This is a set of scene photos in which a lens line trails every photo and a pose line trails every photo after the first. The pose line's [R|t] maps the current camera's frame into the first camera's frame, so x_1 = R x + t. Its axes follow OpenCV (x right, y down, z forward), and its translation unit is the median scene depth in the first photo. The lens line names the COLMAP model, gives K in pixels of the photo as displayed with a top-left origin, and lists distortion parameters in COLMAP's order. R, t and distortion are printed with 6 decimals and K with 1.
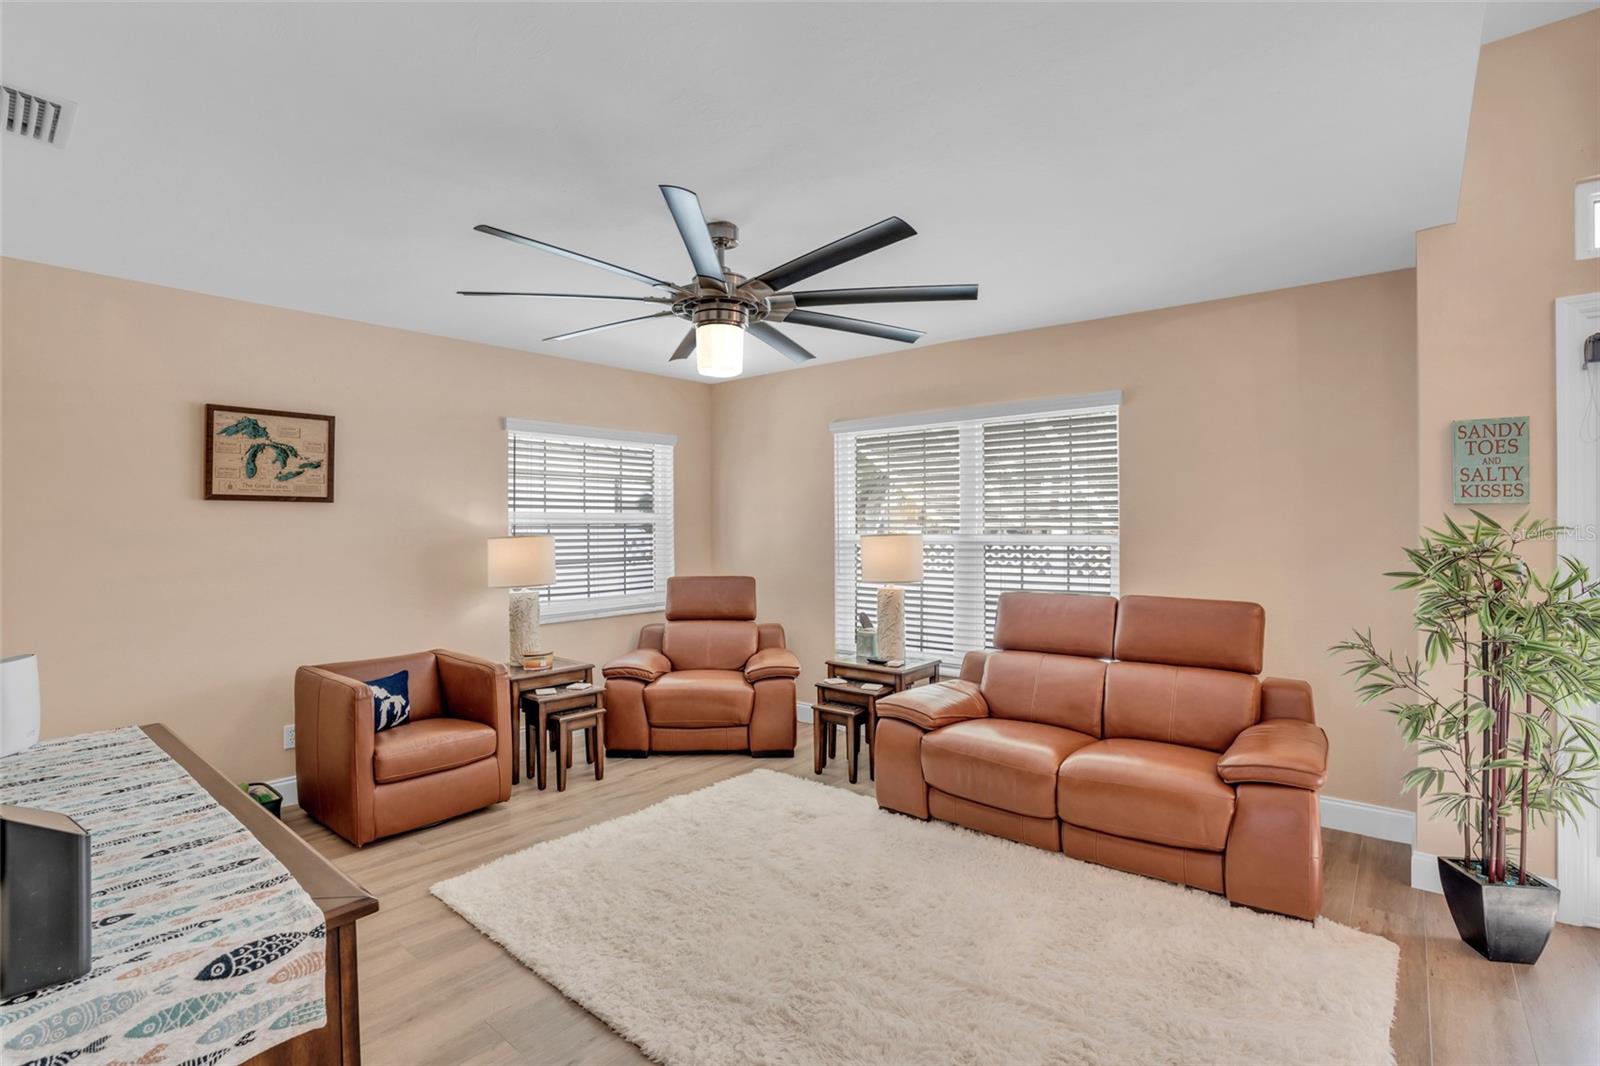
lens RADIAL K [[755.4, 0, 798.3], [0, 755.4, 529.0], [0, 0, 1]] dist [-0.045779, 0.007488]
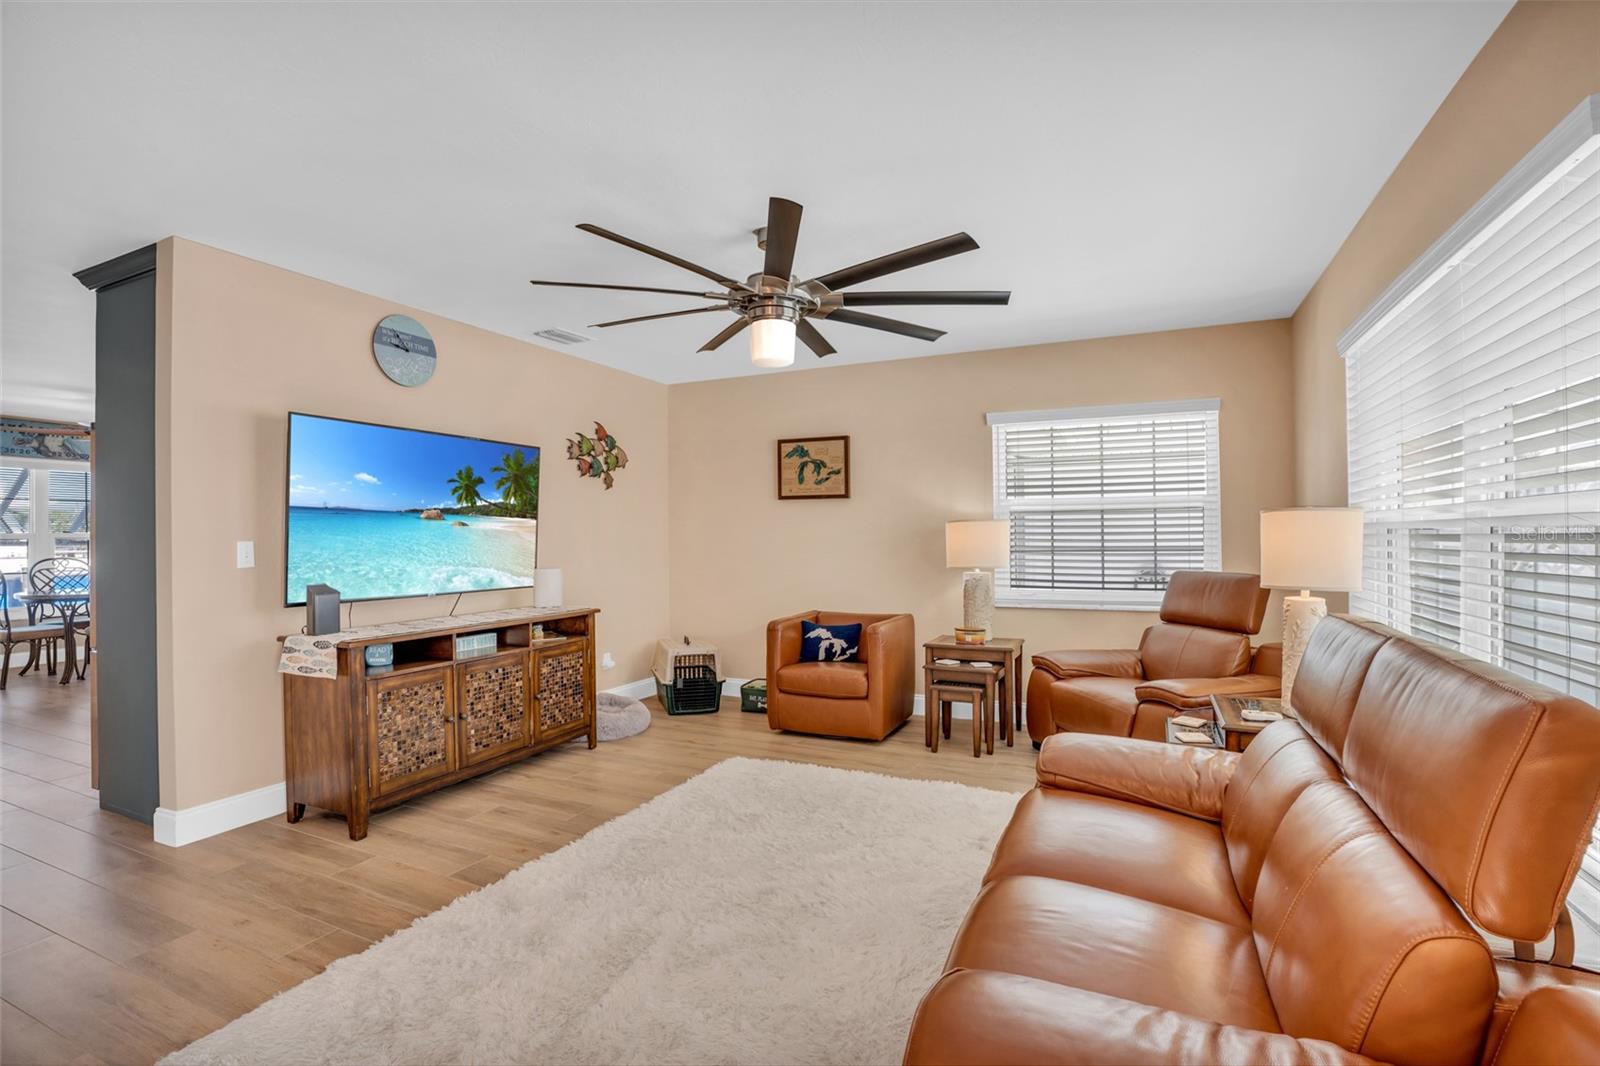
lens RADIAL K [[755.4, 0, 796.5], [0, 755.4, 540.4], [0, 0, 1]] dist [-0.045779, 0.007488]
pose [[0.257605, 0.002770, -0.966246, 0.750210], [0.004766, 0.999980, 0.004137, 0.039570], [0.966239, -0.005671, 0.257586, 0.574968]]
